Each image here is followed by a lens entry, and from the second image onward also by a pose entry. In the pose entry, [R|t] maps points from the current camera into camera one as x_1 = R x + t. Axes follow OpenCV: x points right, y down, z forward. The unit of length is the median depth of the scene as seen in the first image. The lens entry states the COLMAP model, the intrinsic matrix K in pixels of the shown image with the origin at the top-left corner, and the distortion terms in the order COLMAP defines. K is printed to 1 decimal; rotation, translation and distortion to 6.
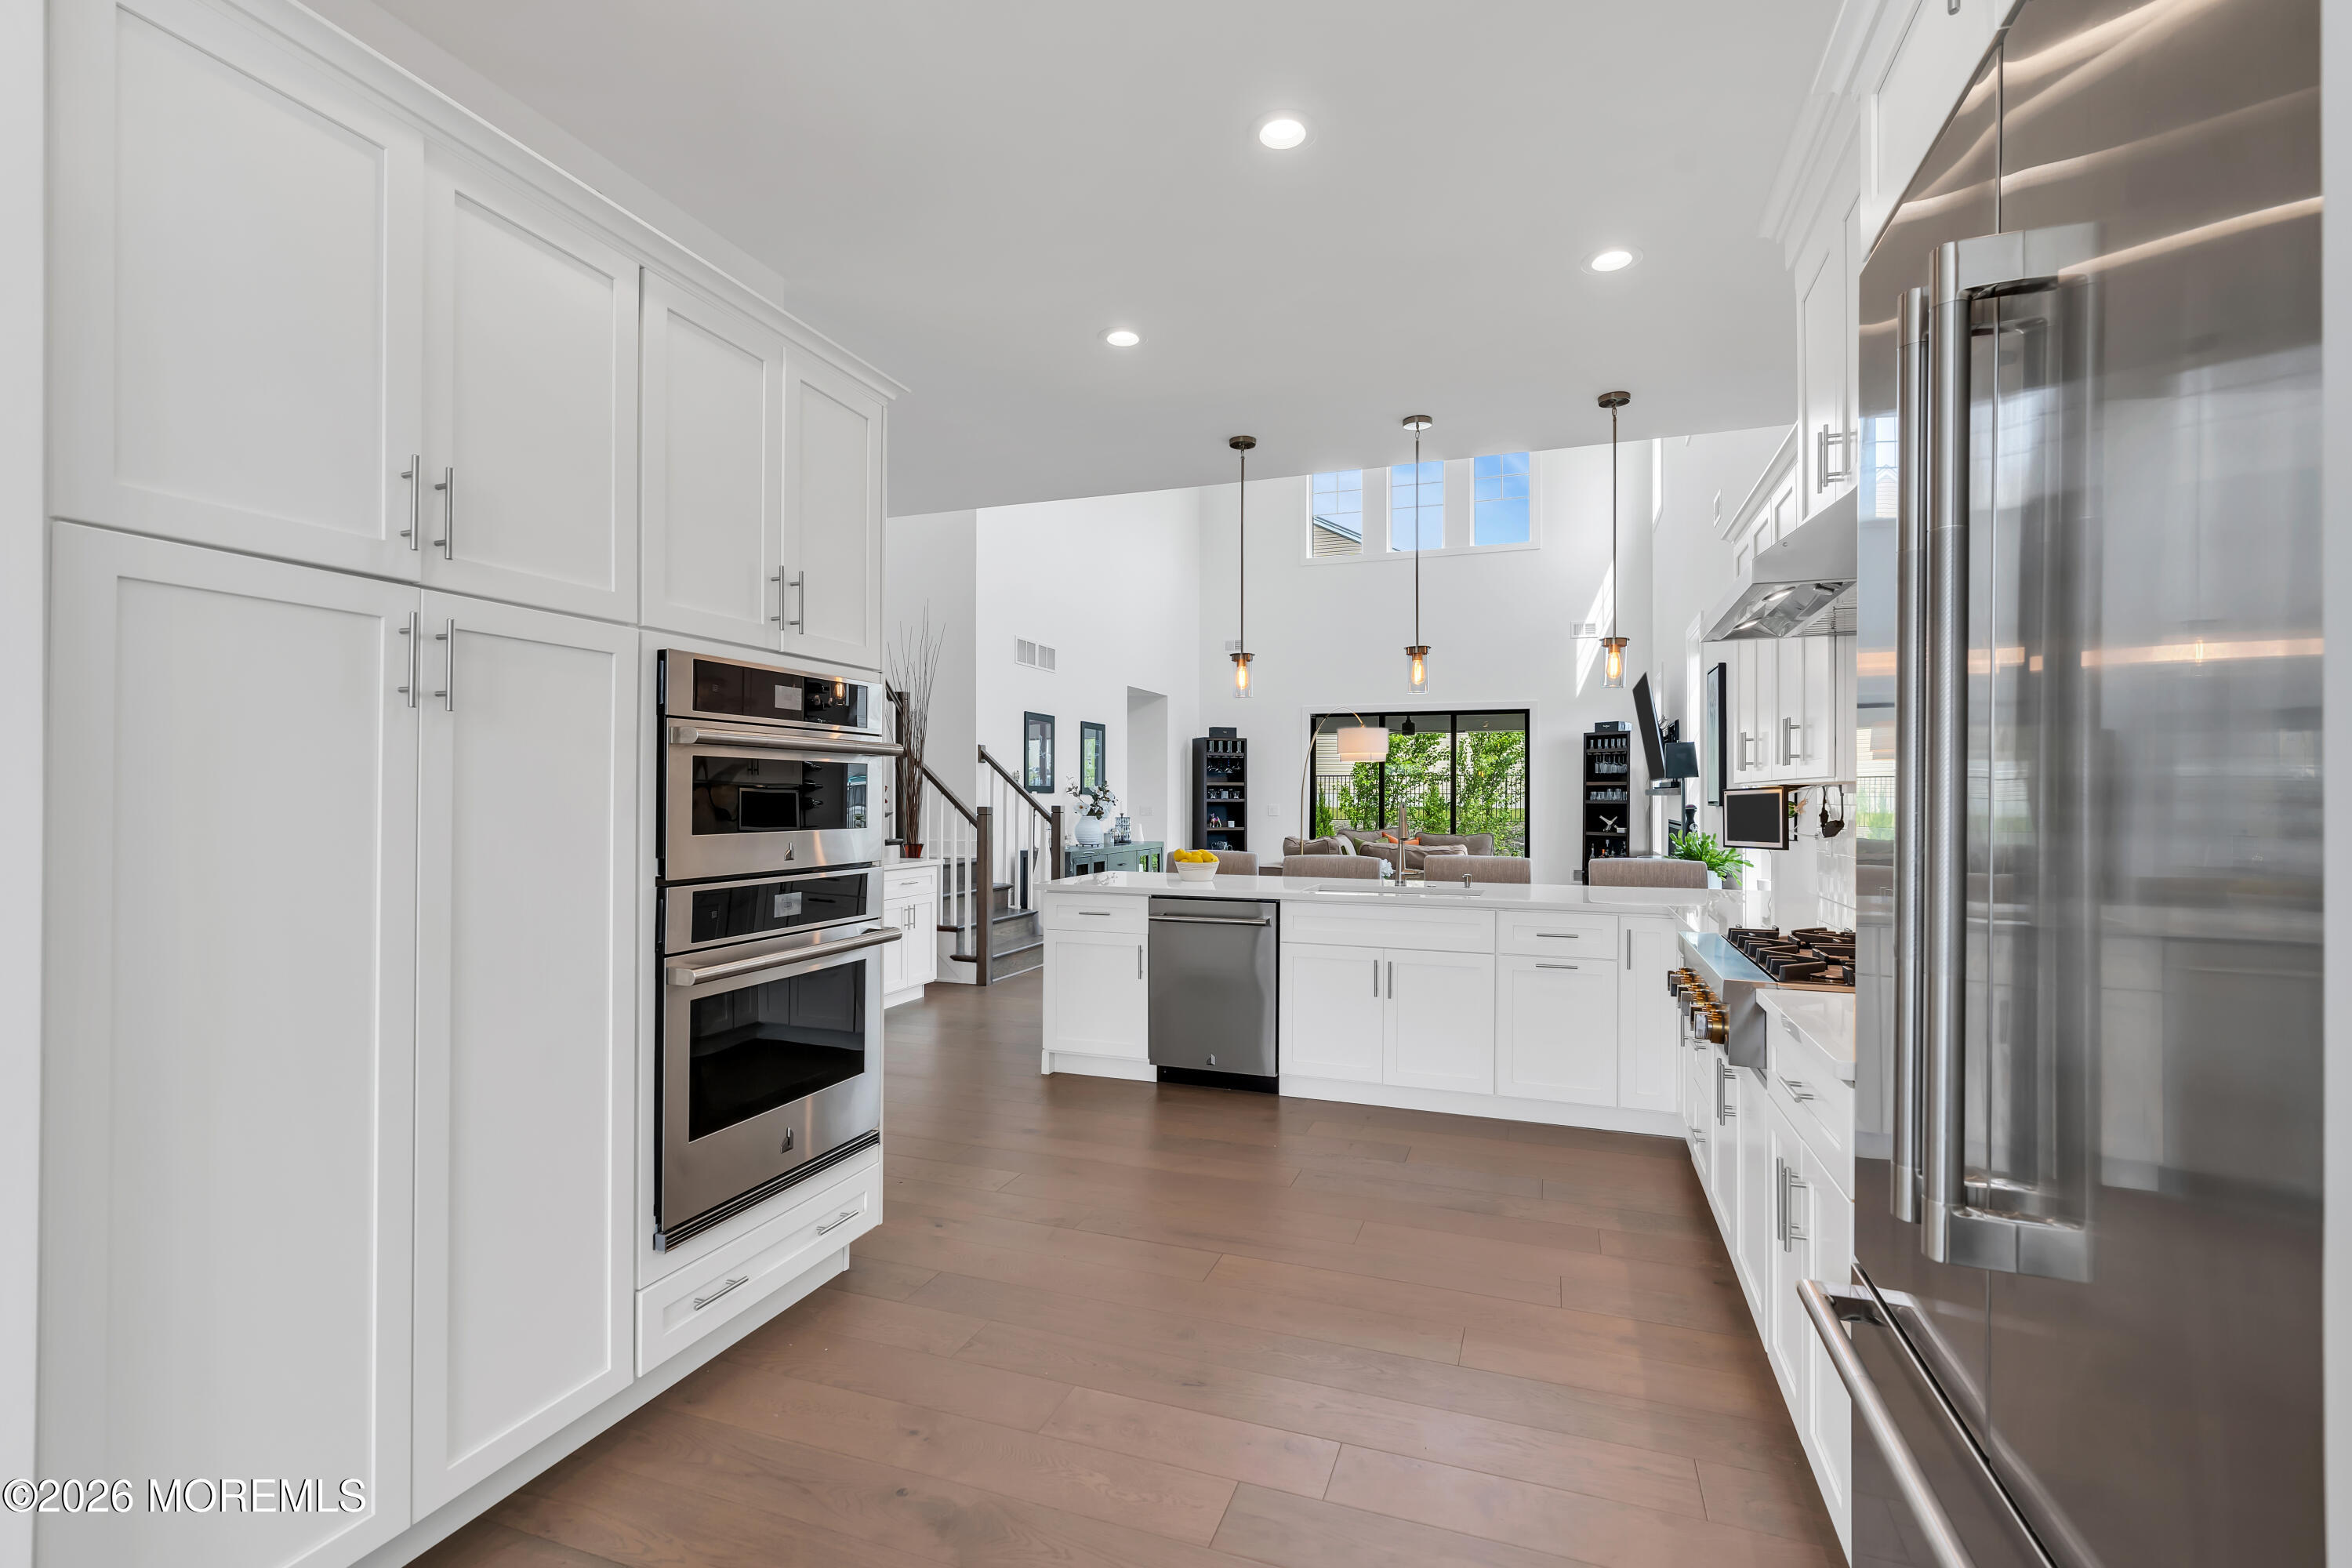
lens RADIAL K [[1057.6, 0, 1165.9], [0, 1057.6, 791.0], [0, 0, 1]] dist [-0.003566, 0.002681]
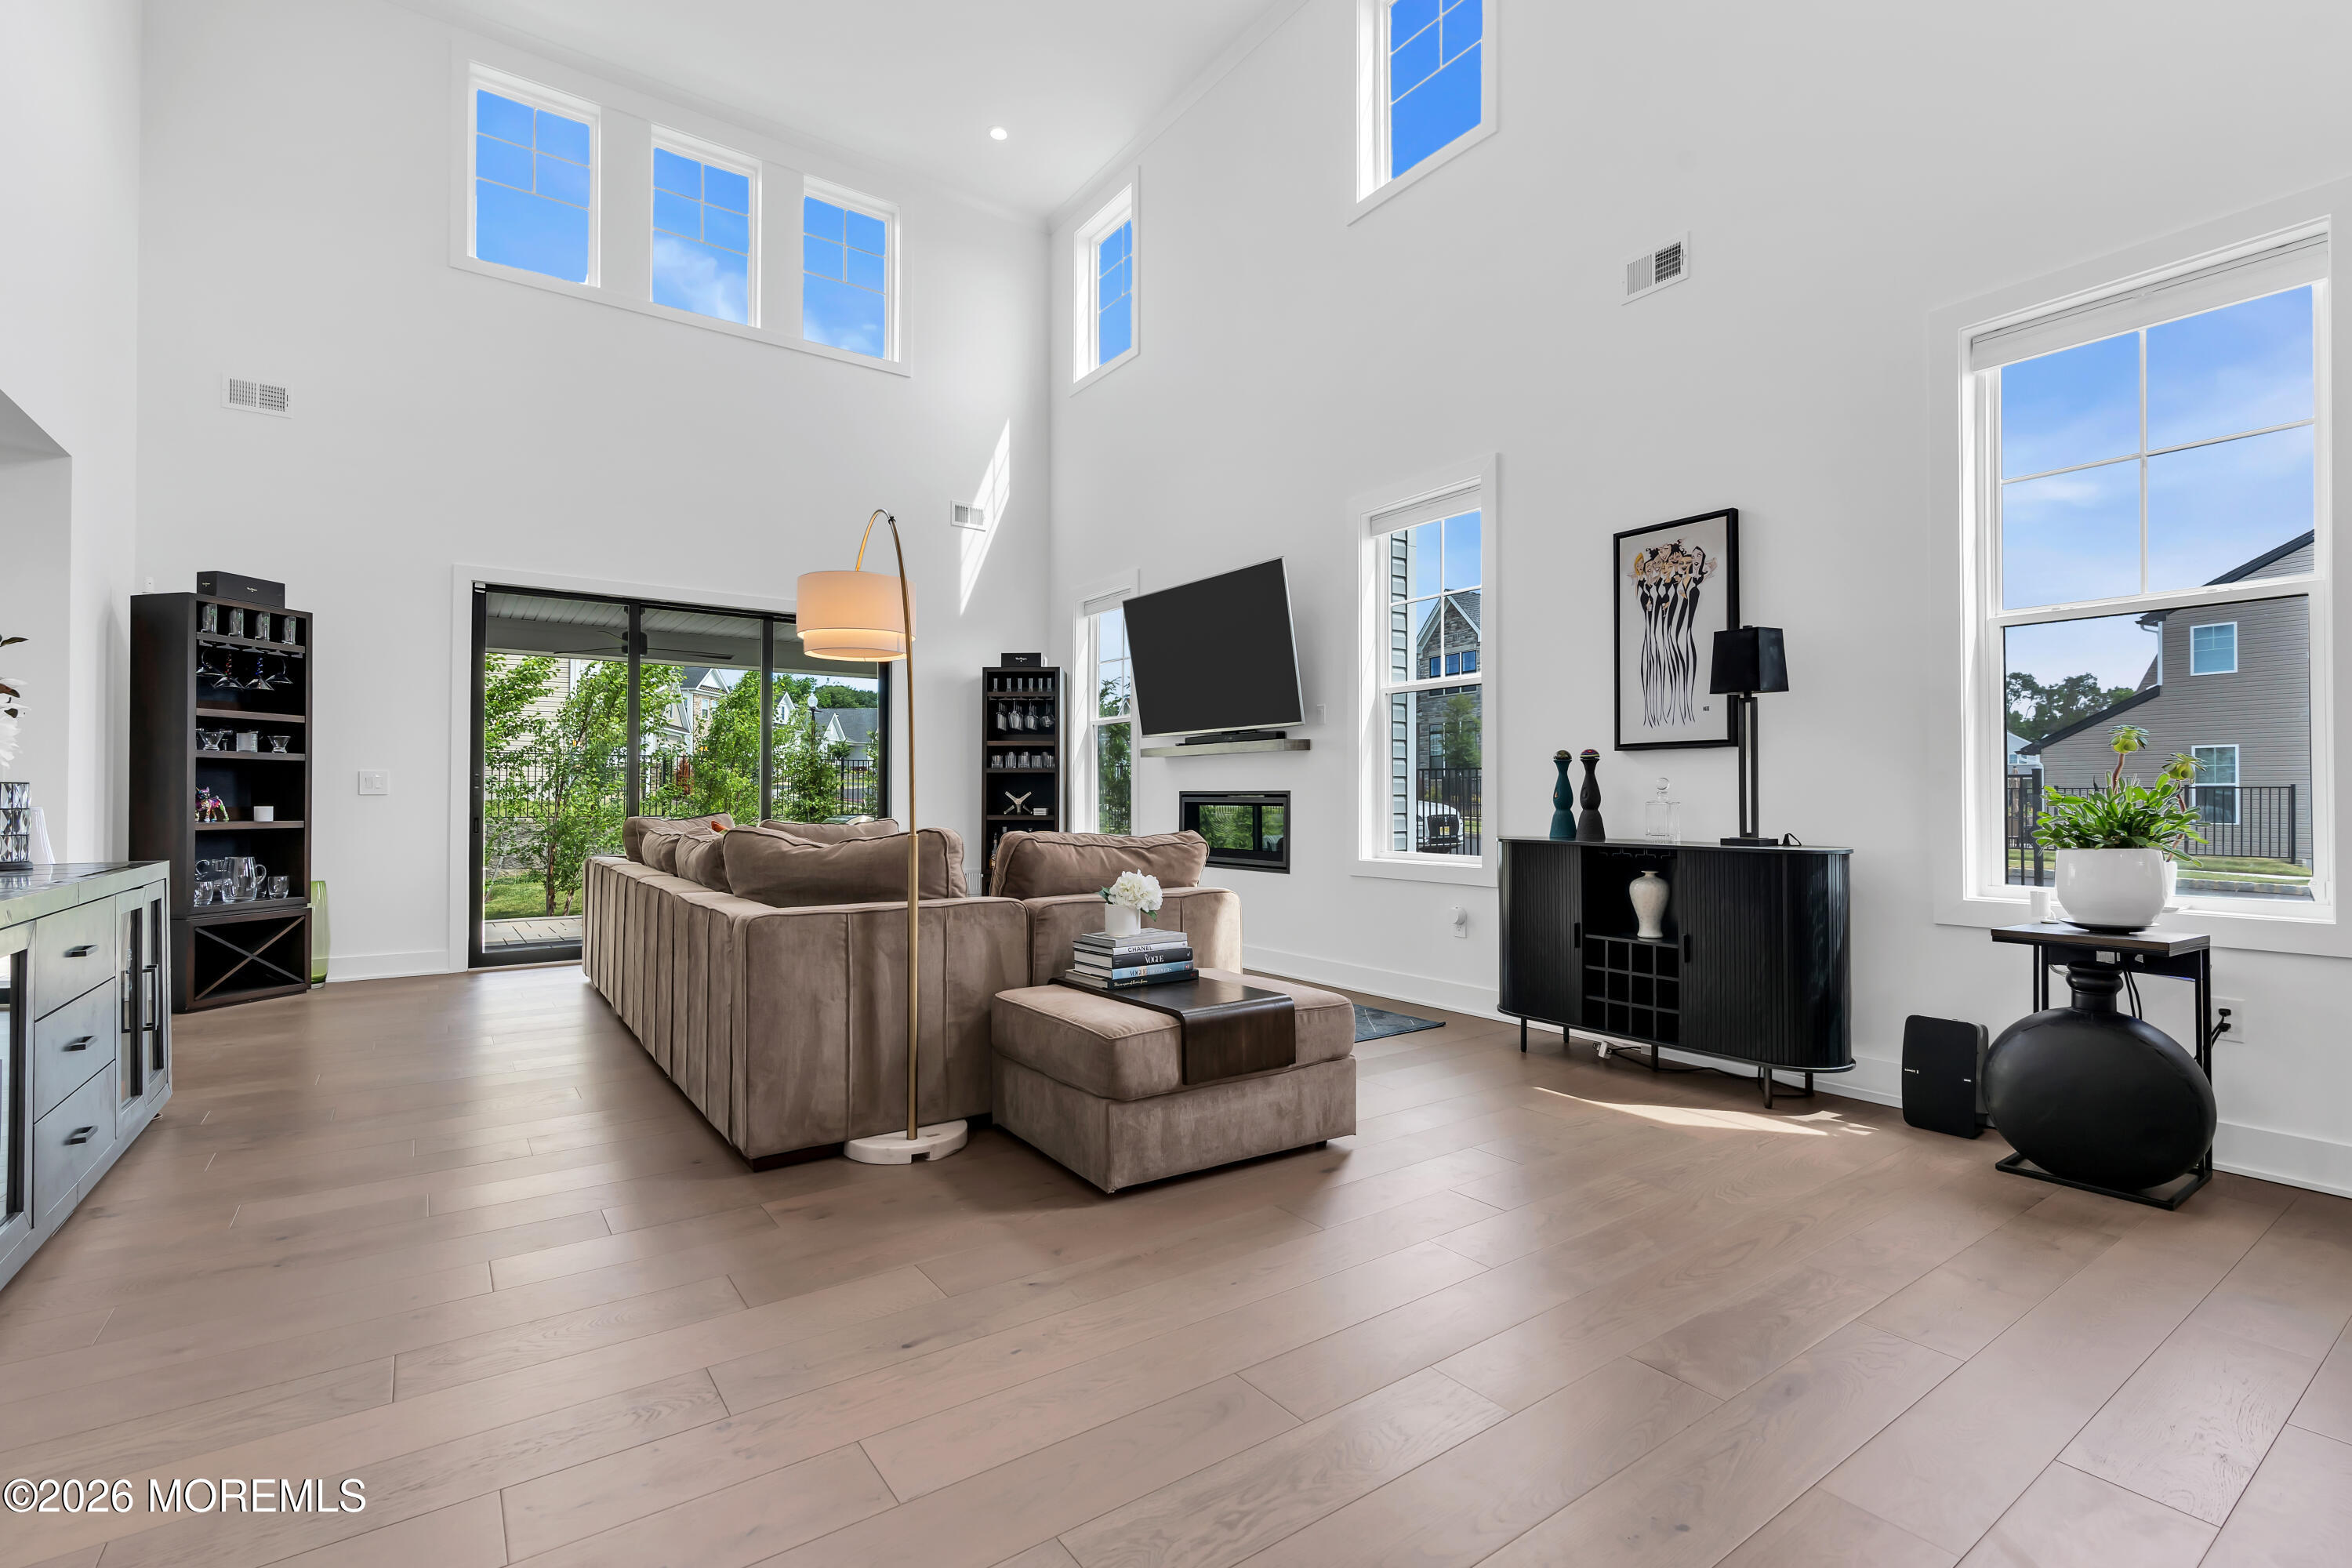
lens RADIAL K [[1057.6, 0, 1174.7], [0, 1057.6, 781.1], [0, 0, 1]] dist [-0.003566, 0.002681]
pose [[0.562347, 0.012151, 0.826812, -0.088688], [-0.004462, 0.999922, -0.011660, 0.024246], [-0.826889, 0.002868, 0.562357, 0.524761]]
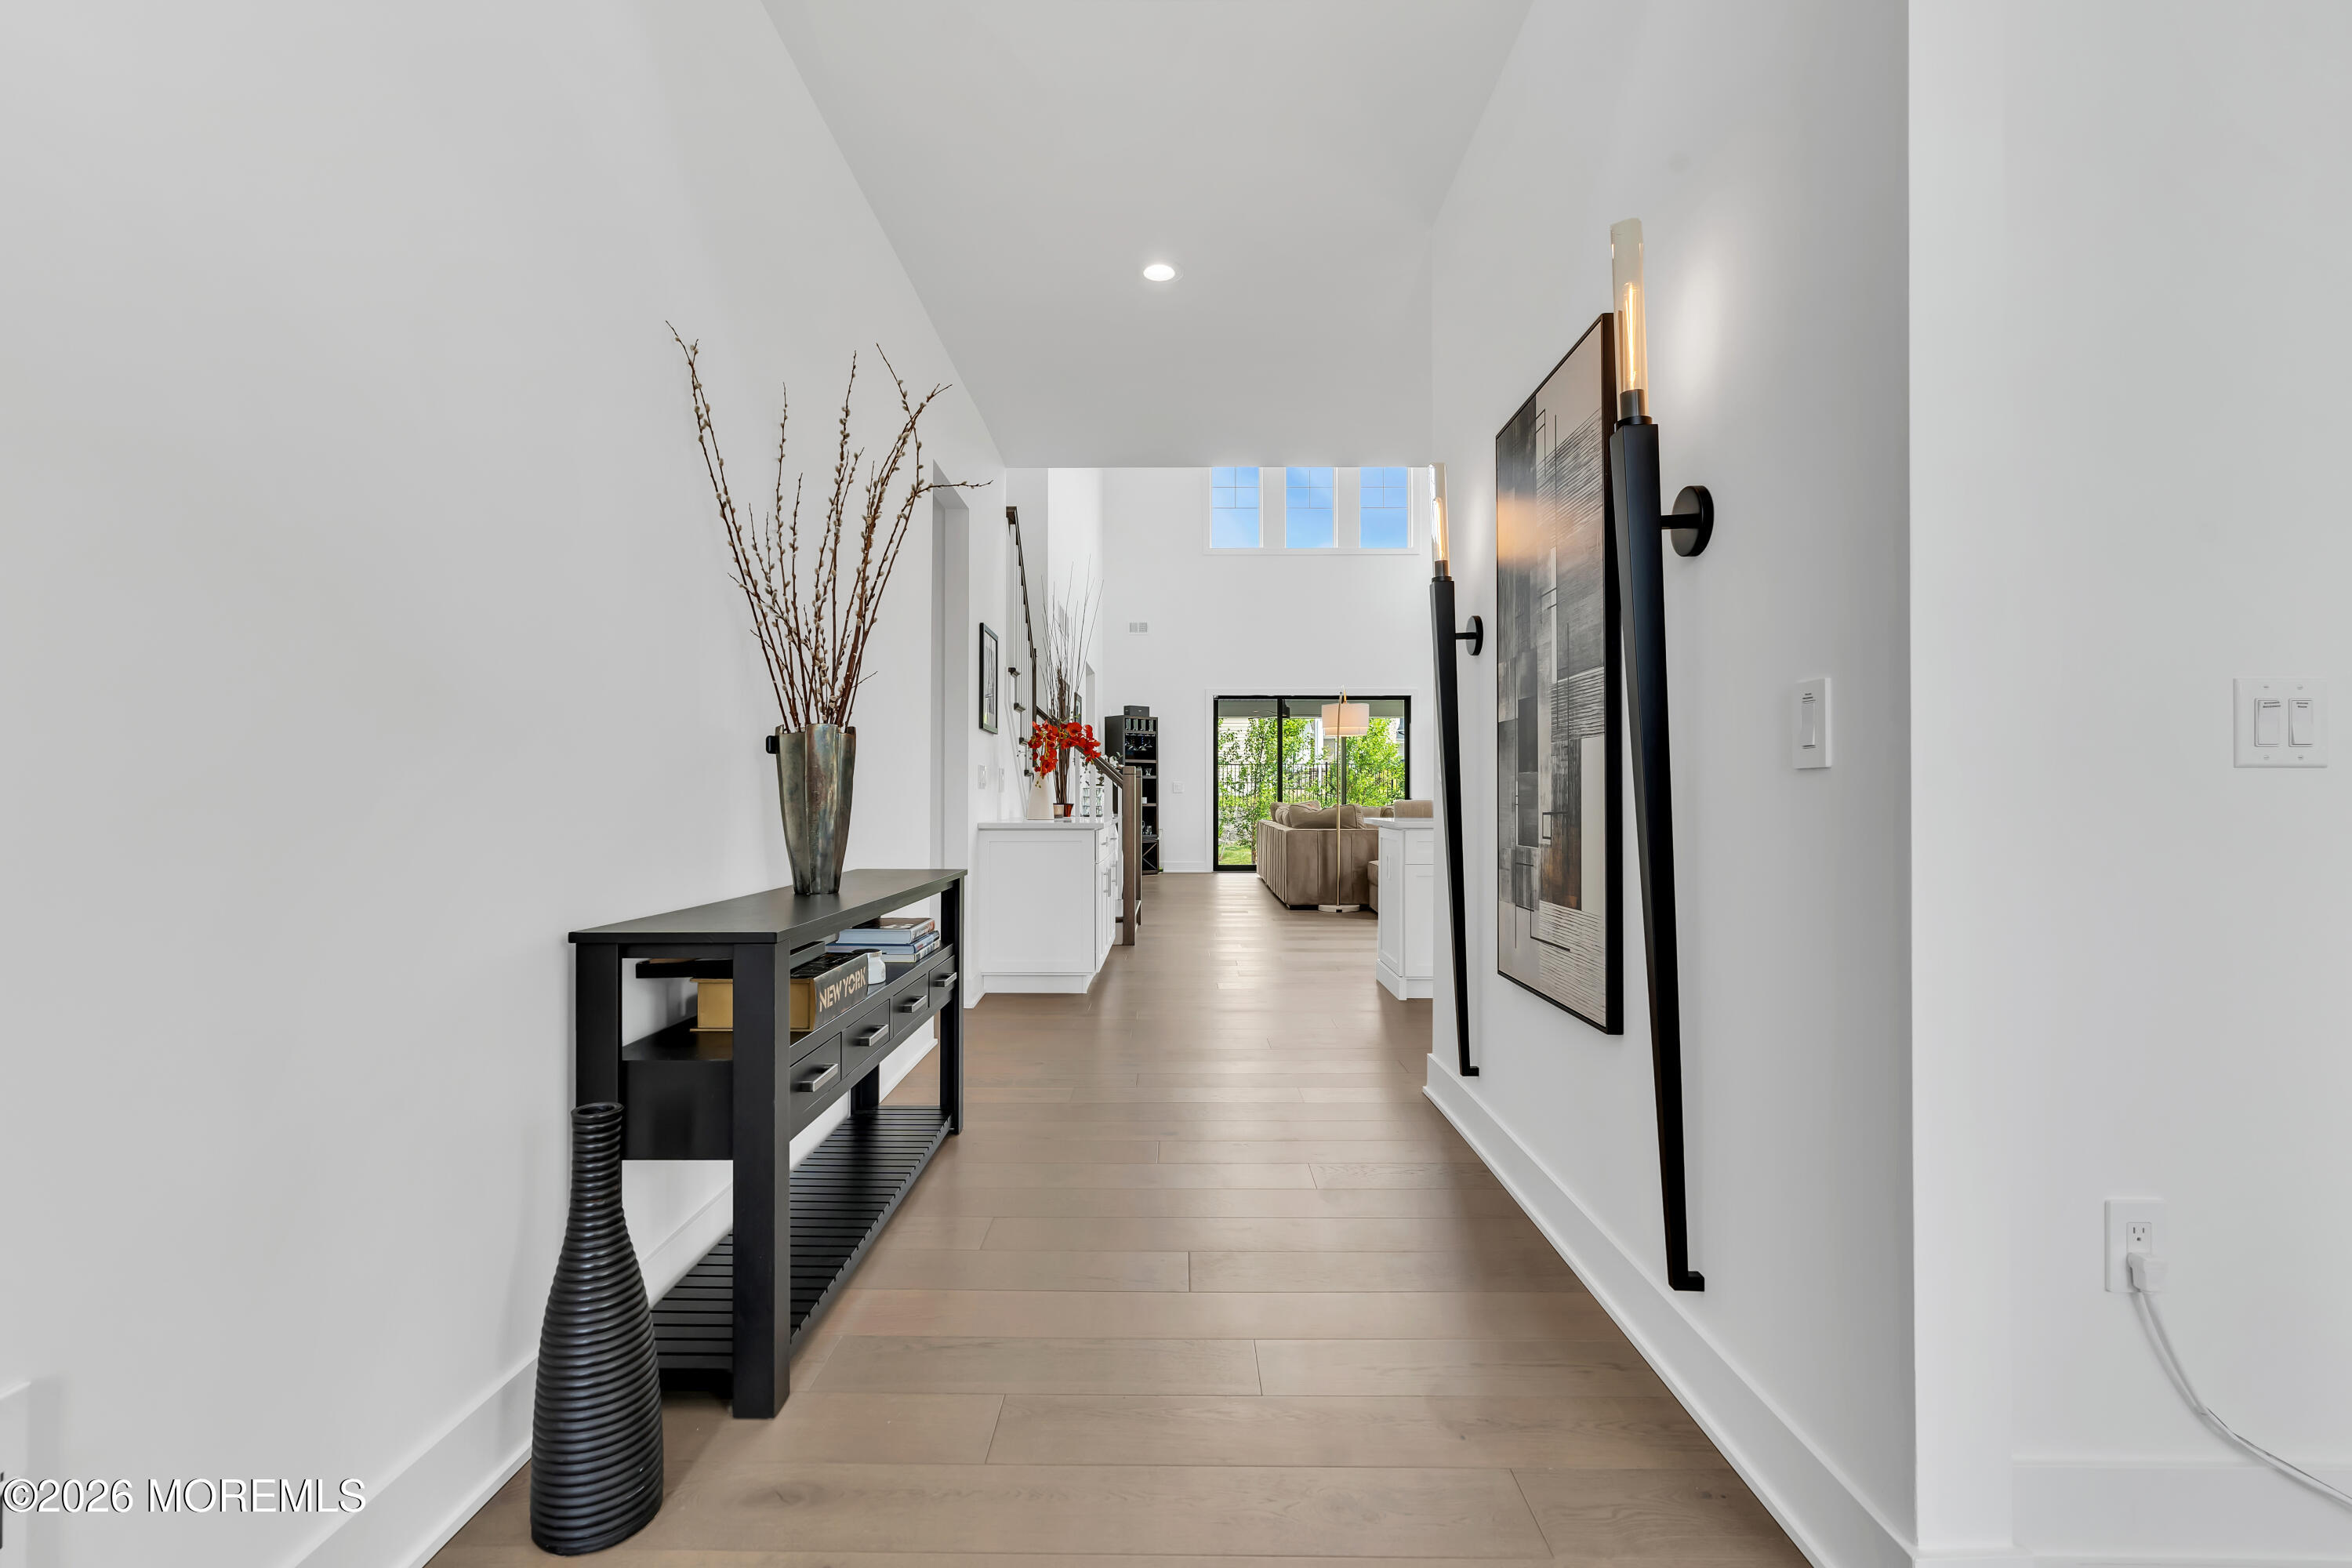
lens RADIAL K [[1057.6, 0, 1161.3], [0, 1057.6, 781.6], [0, 0, 1]] dist [-0.003566, 0.002681]
pose [[0.942607, 0.002015, 0.333898, -0.294652], [0.000366, 0.999975, -0.007067, 0.022595], [-0.333904, 0.006783, 0.942583, 0.029203]]
